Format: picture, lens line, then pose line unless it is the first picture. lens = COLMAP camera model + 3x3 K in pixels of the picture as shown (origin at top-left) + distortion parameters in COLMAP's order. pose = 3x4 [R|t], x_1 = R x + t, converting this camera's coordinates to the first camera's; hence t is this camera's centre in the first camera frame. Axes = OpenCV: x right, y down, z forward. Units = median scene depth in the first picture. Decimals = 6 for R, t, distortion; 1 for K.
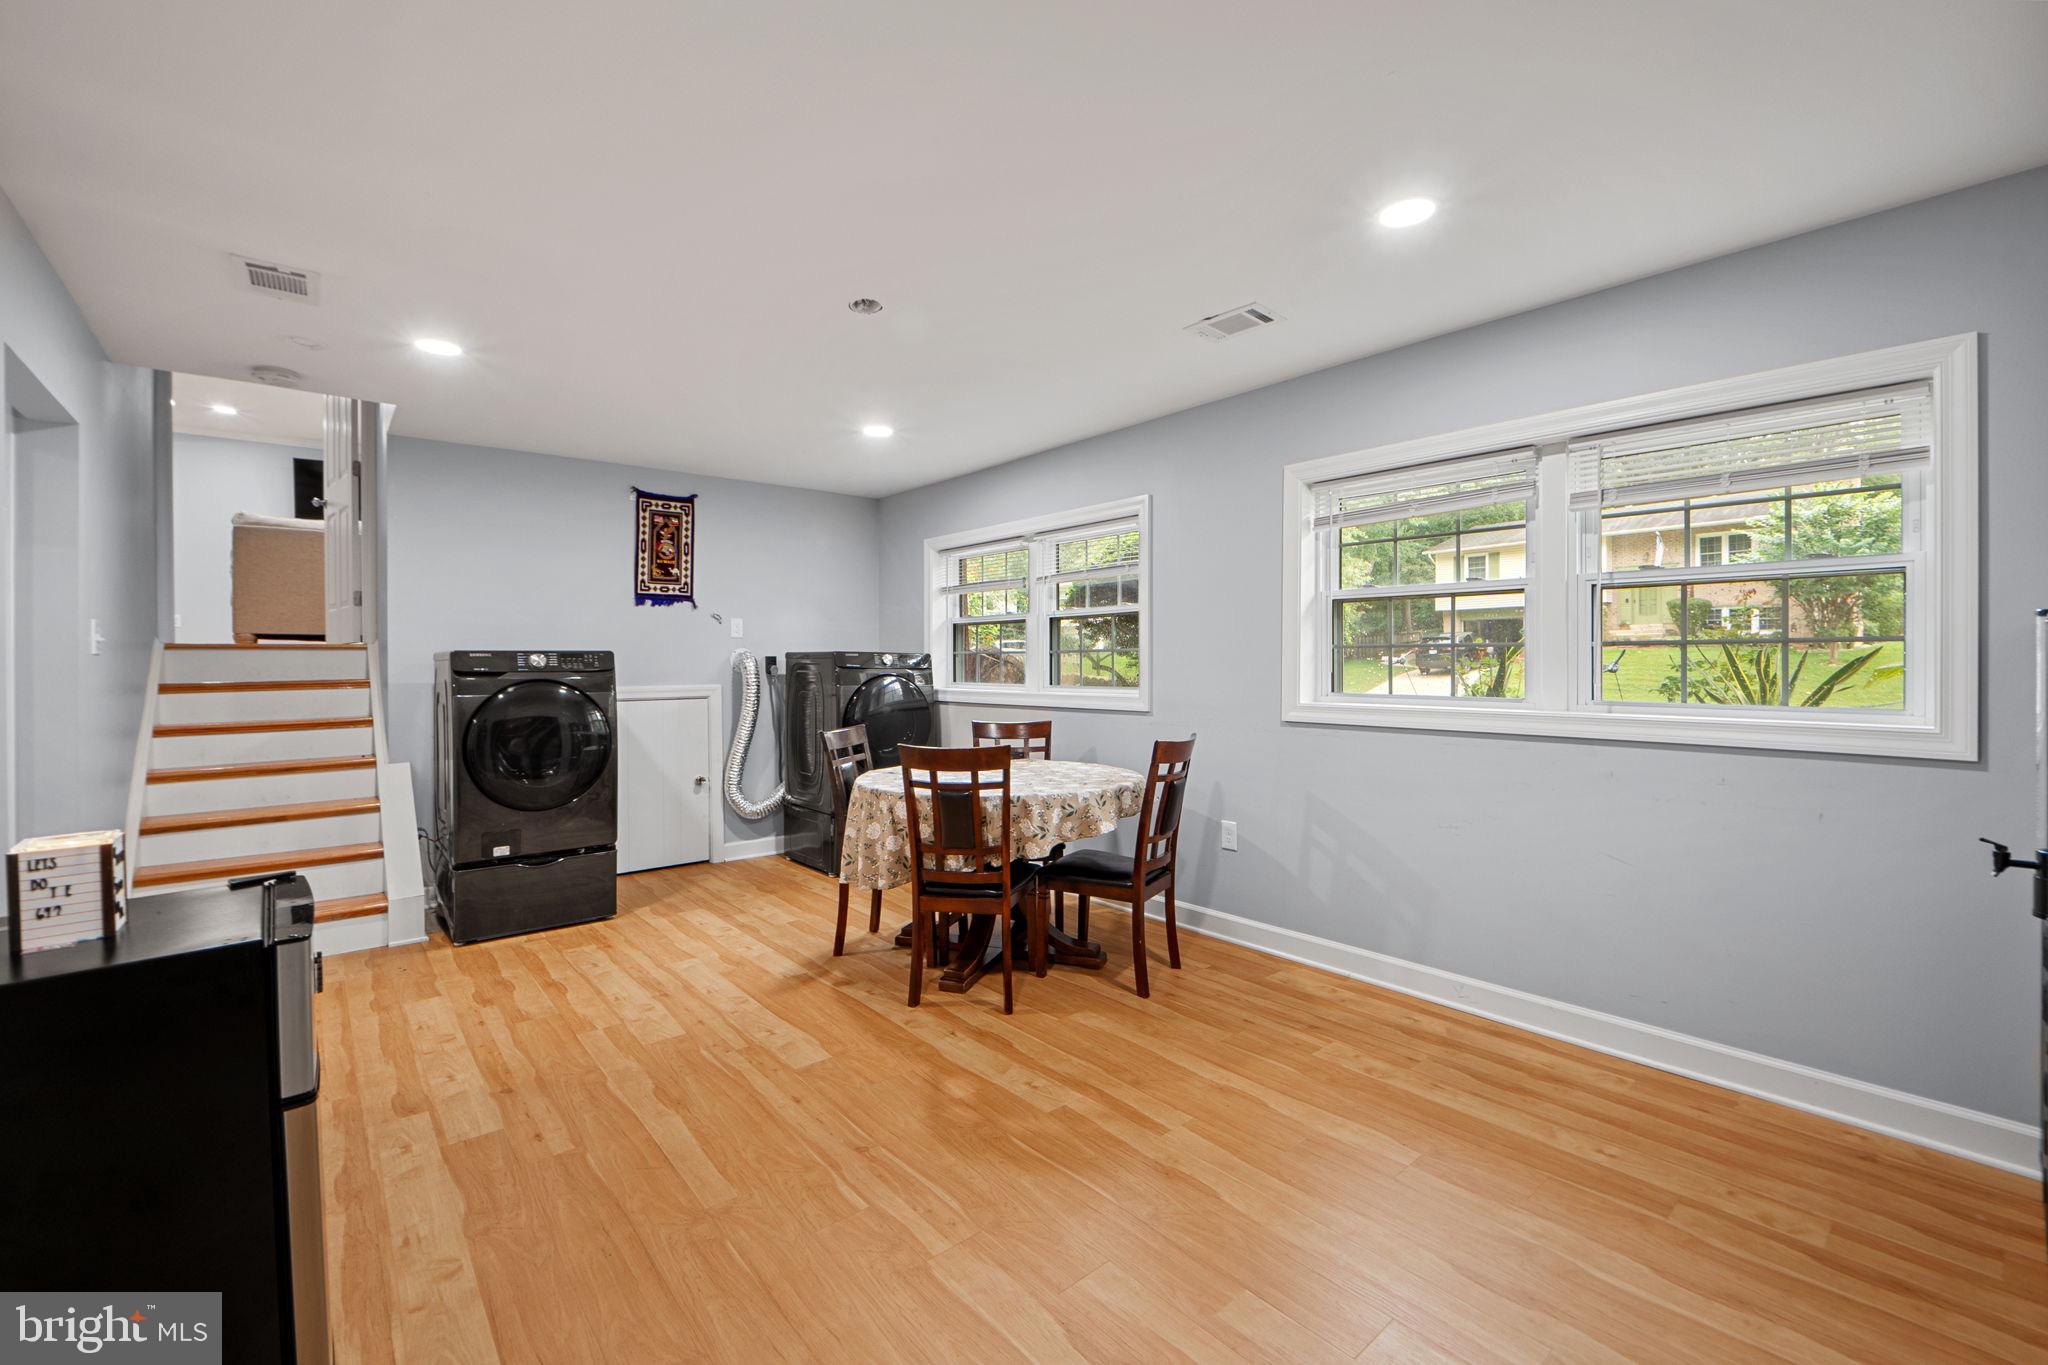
lens RADIAL K [[896.6, 0, 1032.7], [0, 896.6, 673.5], [0, 0, 1]] dist [-0.001140, -0.000915]
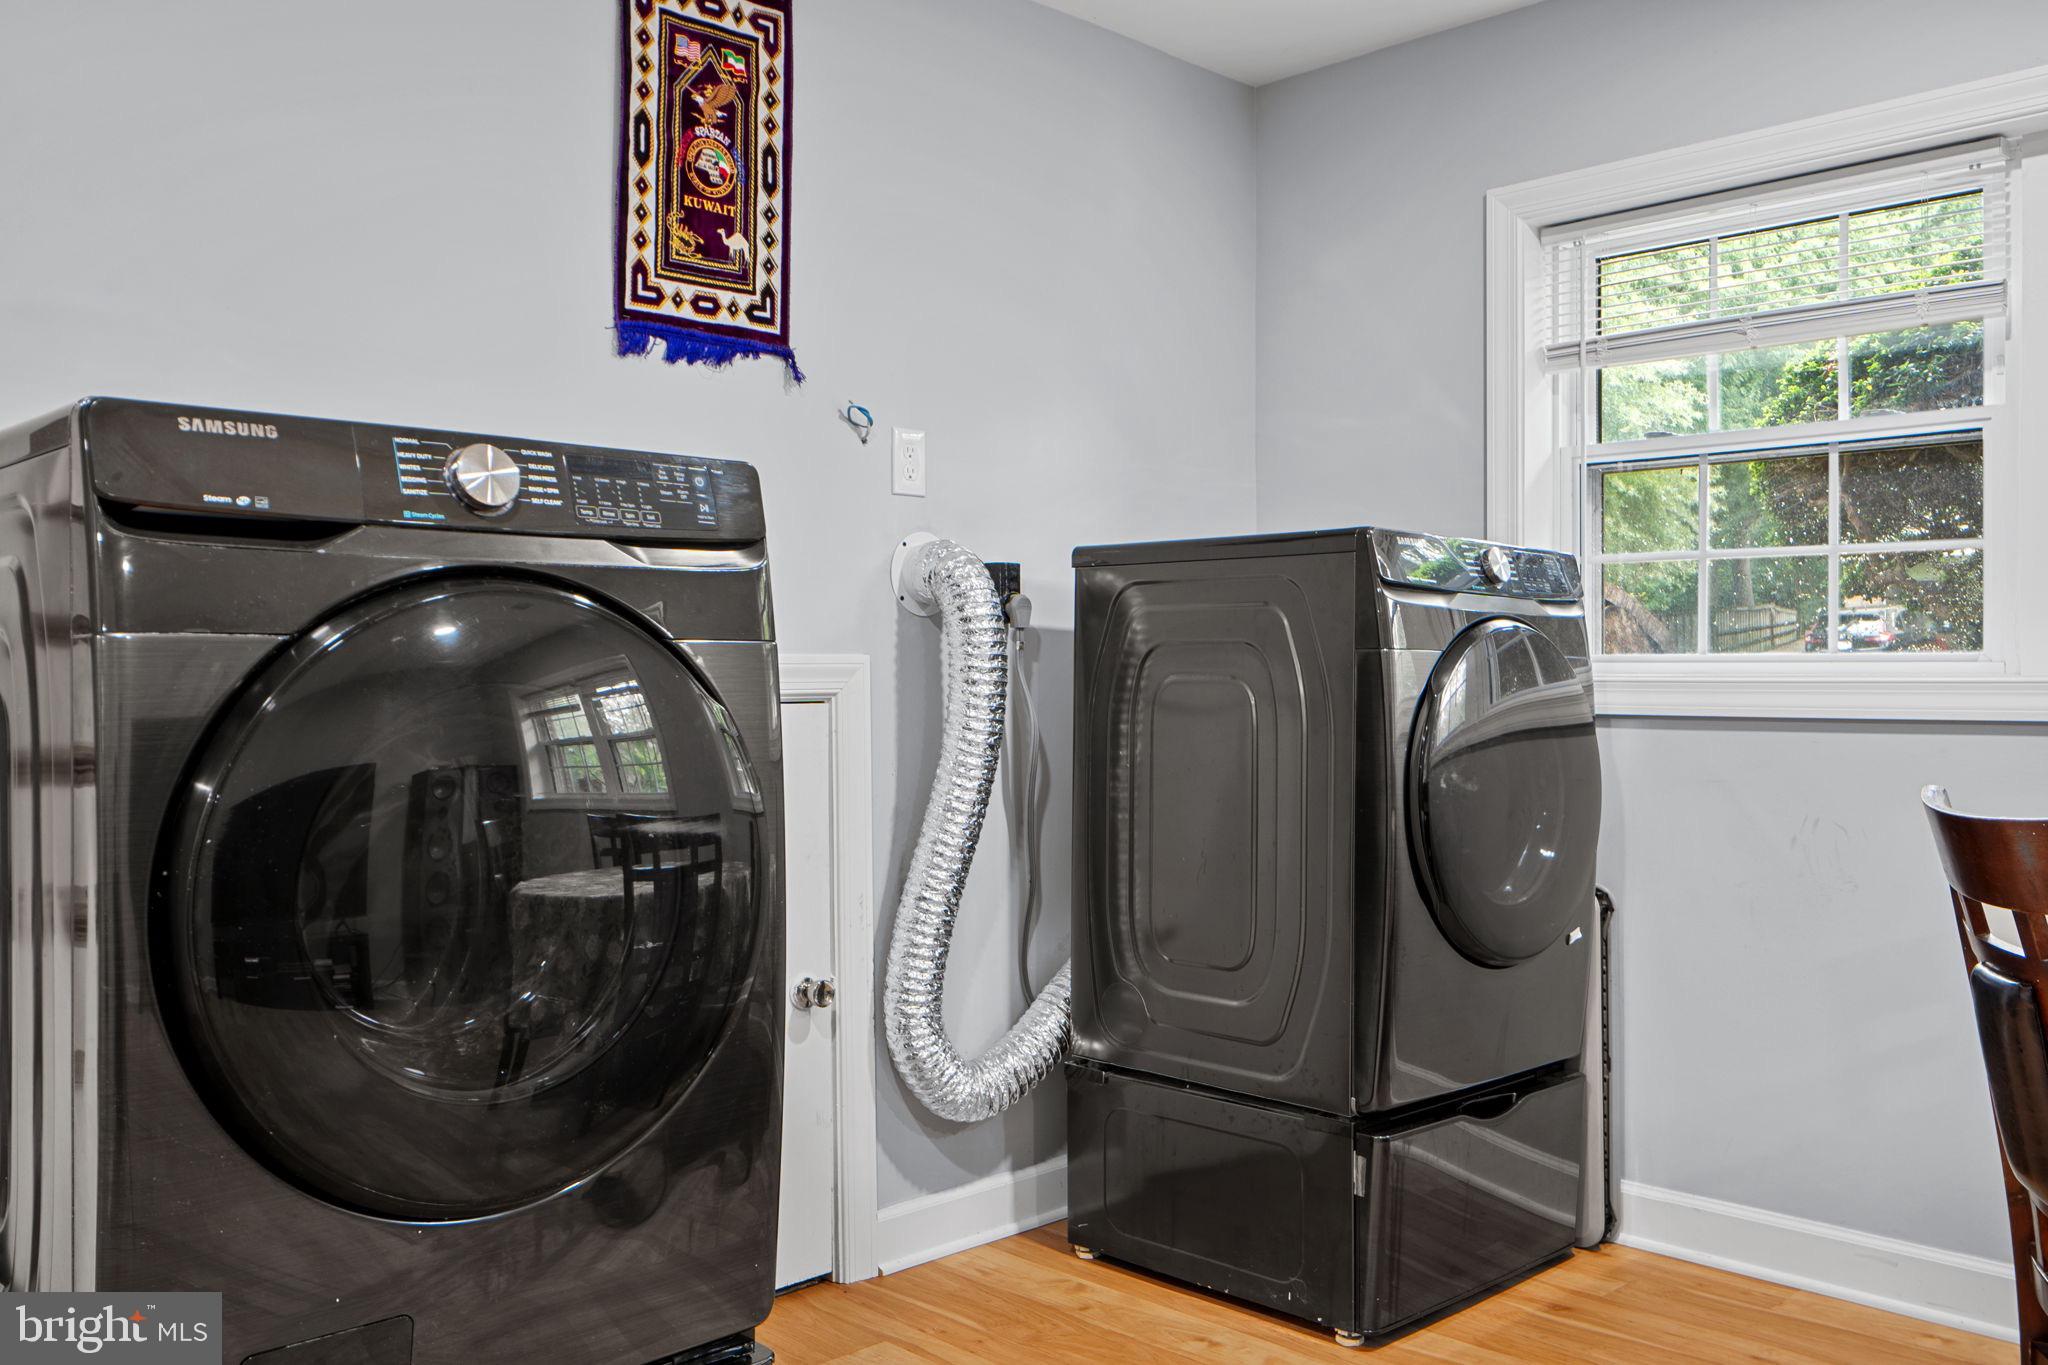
lens RADIAL K [[1717.4, 0, 1019.4], [0, 1717.4, 682.9], [0, 0, 1]] dist [-0.006701, 0.007766]
pose [[0.996065, 0.002095, 0.088600, -0.361146], [-0.001248, 0.999953, -0.009618, 0.027739], [-0.088616, 0.009469, 0.996021, 0.465563]]
